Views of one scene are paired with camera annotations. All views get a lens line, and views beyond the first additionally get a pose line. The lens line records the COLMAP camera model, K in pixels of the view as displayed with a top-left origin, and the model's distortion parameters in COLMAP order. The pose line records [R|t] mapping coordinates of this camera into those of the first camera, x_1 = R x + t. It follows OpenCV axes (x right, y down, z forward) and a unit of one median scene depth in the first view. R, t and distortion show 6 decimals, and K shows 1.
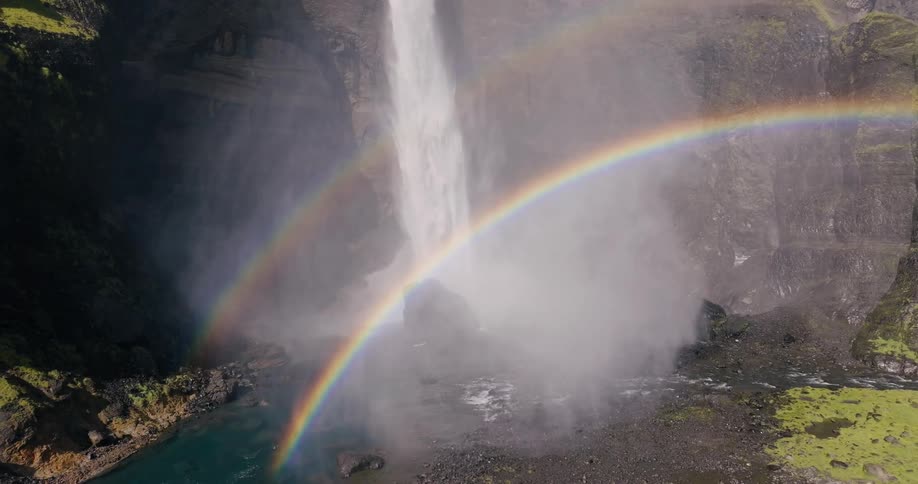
lens RADIAL K [[643.8, 0, 458.7], [0, 643.8, 243.1], [0, 0, 1]] dist [-0.006934, 0.026404]
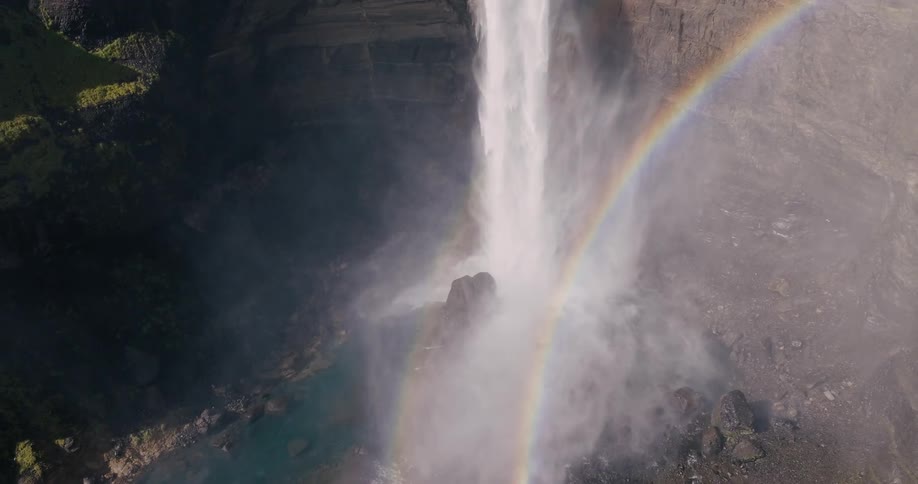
lens RADIAL K [[643.8, 0, 459.2], [0, 643.8, 241.4], [0, 0, 1]] dist [-0.006934, 0.026404]
pose [[0.869720, 0.249157, -0.426037, 0.460264], [-0.039891, 0.895881, 0.442500, -0.587737], [0.491931, -0.367856, 0.789105, 0.257359]]
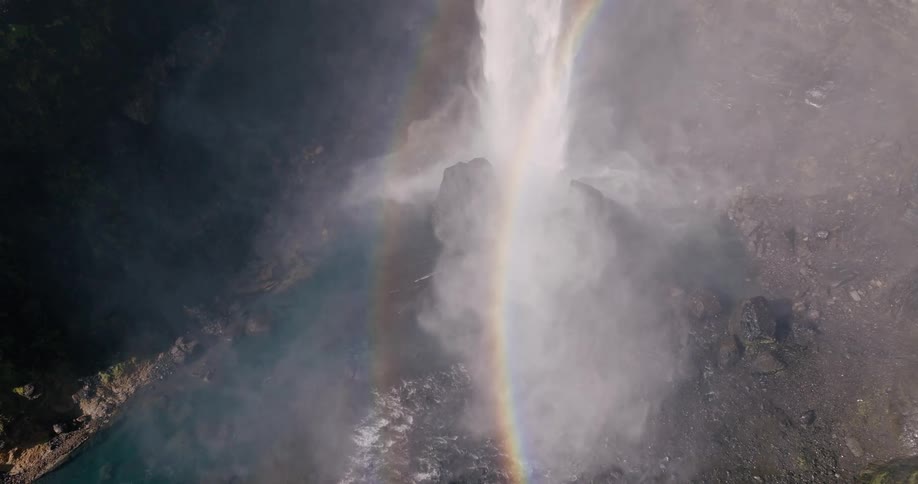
lens RADIAL K [[643.8, 0, 458.5], [0, 643.8, 239.9], [0, 0, 1]] dist [-0.006934, 0.026404]
pose [[0.890676, 0.331008, -0.311657, 0.331440], [-0.039811, 0.739655, 0.671807, -0.620963], [0.452892, -0.585955, 0.671971, 0.419286]]
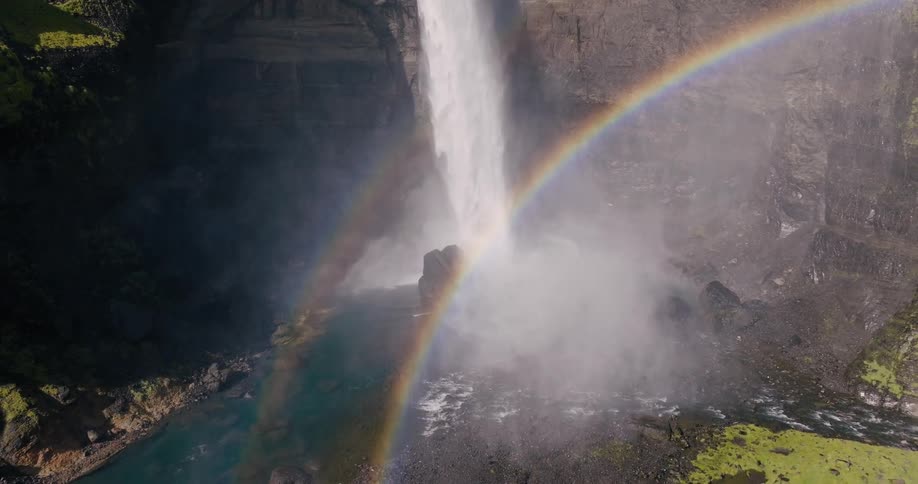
lens RADIAL K [[643.8, 0, 459.0], [0, 643.8, 241.6], [0, 0, 1]] dist [-0.006934, 0.026404]
pose [[0.980853, 0.045015, -0.189474, 0.218775], [-0.009756, 0.983055, 0.183050, -0.188372], [0.194504, -0.177697, 0.964672, -0.002795]]
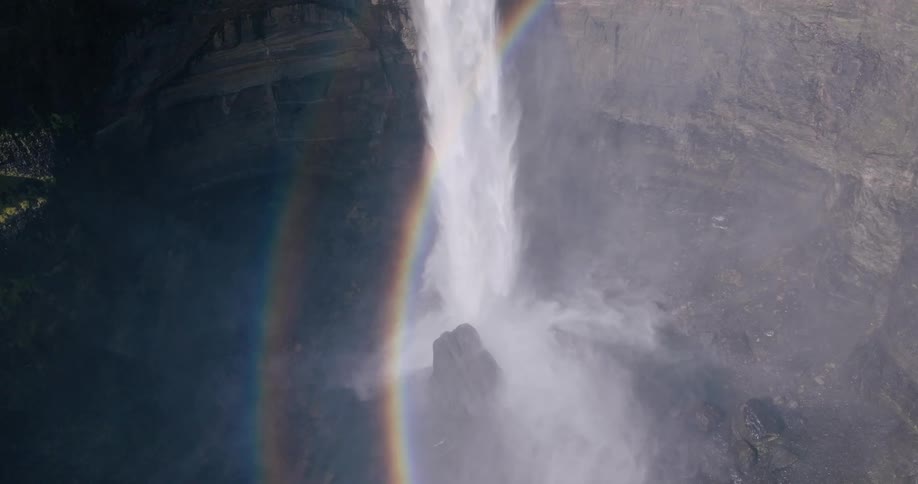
lens RADIAL K [[643.8, 0, 459.4], [0, 643.8, 242.3], [0, 0, 1]] dist [-0.006934, 0.026404]
pose [[0.984349, 0.096045, -0.147755, 0.101580], [-0.015609, 0.882655, 0.469763, -0.658142], [0.175535, -0.460104, 0.870340, 0.315846]]
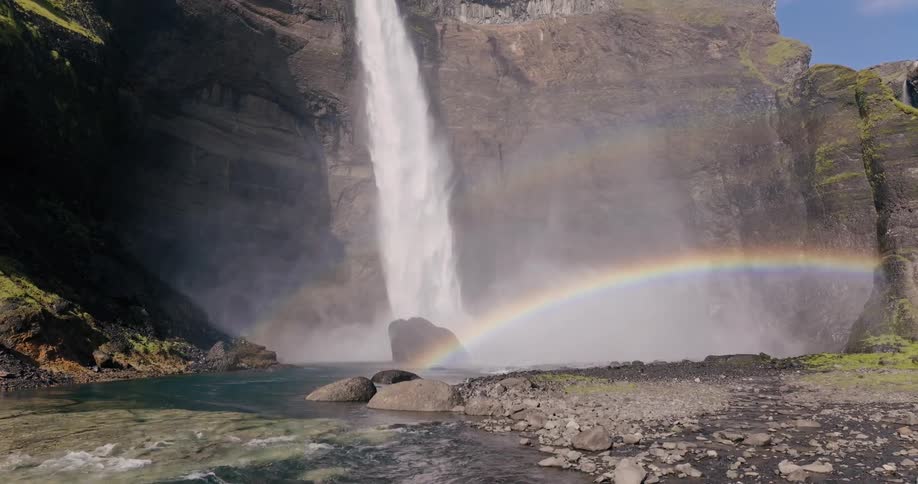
lens RADIAL K [[643.8, 0, 458.5], [0, 643.8, 244.6], [0, 0, 1]] dist [-0.006934, 0.026404]
pose [[0.995728, 0.007931, 0.091995, -0.093385], [0.012409, 0.975773, -0.218431, 0.214746], [-0.091499, 0.218639, 0.971506, 0.031580]]
